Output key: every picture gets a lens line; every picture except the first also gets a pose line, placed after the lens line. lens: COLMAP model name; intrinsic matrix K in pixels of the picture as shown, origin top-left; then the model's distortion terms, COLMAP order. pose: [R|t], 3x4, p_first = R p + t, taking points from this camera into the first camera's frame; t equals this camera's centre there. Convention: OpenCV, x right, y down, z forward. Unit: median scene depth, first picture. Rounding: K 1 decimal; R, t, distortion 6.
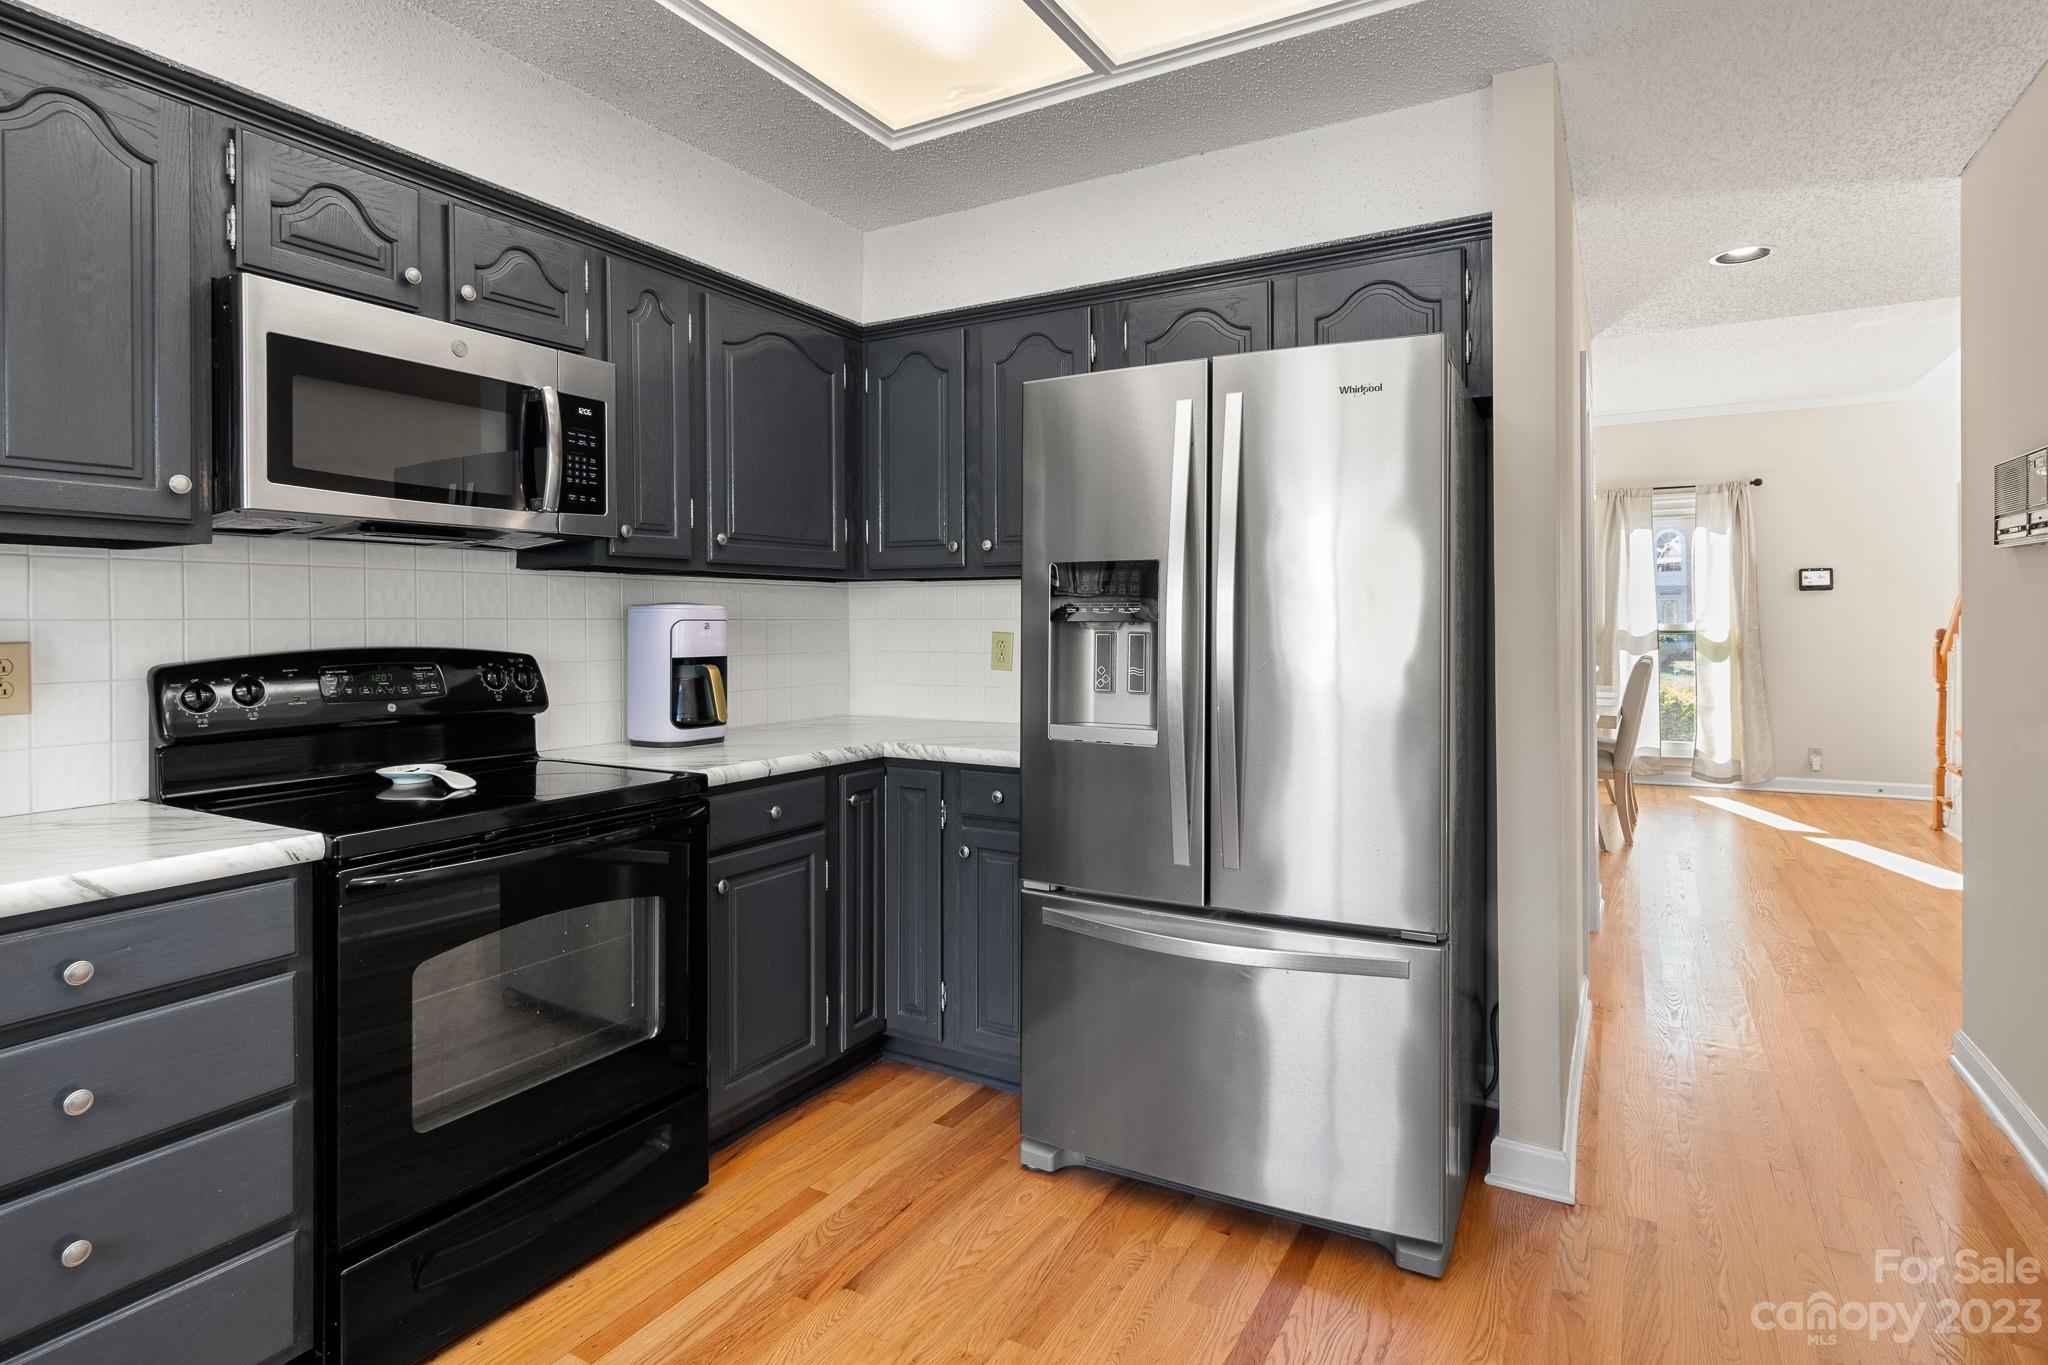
lens RADIAL K [[1050.4, 0, 1000.8], [0, 1050.4, 624.4], [0, 0, 1]] dist [0.001129, 0.001906]
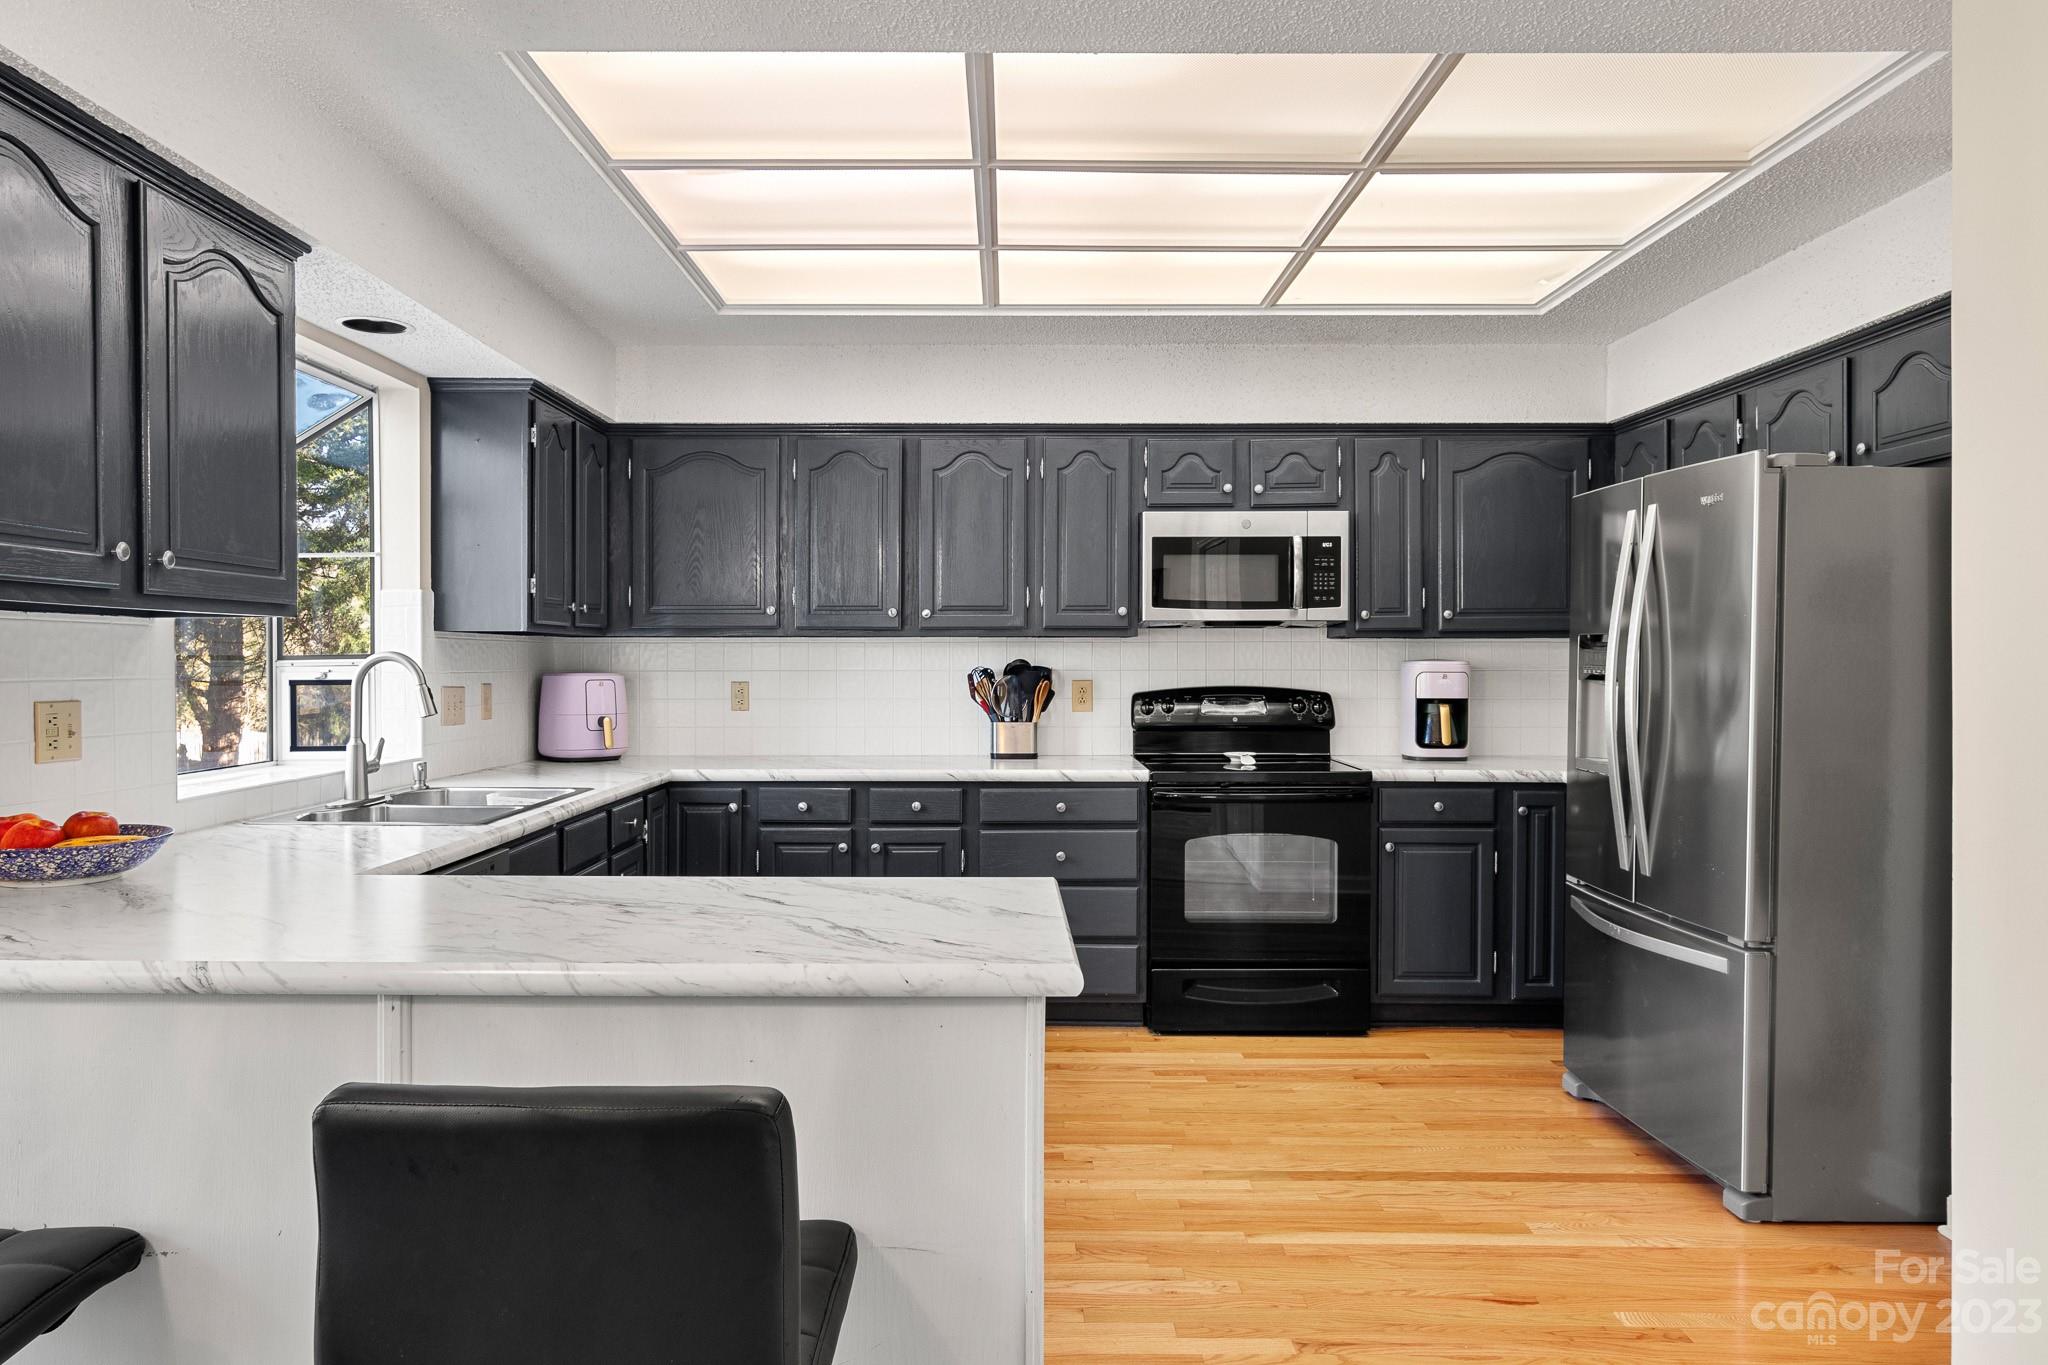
lens RADIAL K [[1288.0, 0, 989.4], [0, 1288.0, 655.0], [0, 0, 1]] dist [0.000165, 0.005508]
pose [[0.487434, 0.004882, -0.873146, 1.126978], [-0.003650, 0.999987, 0.003554, -0.037865], [0.873152, 0.001454, 0.487445, -0.443874]]
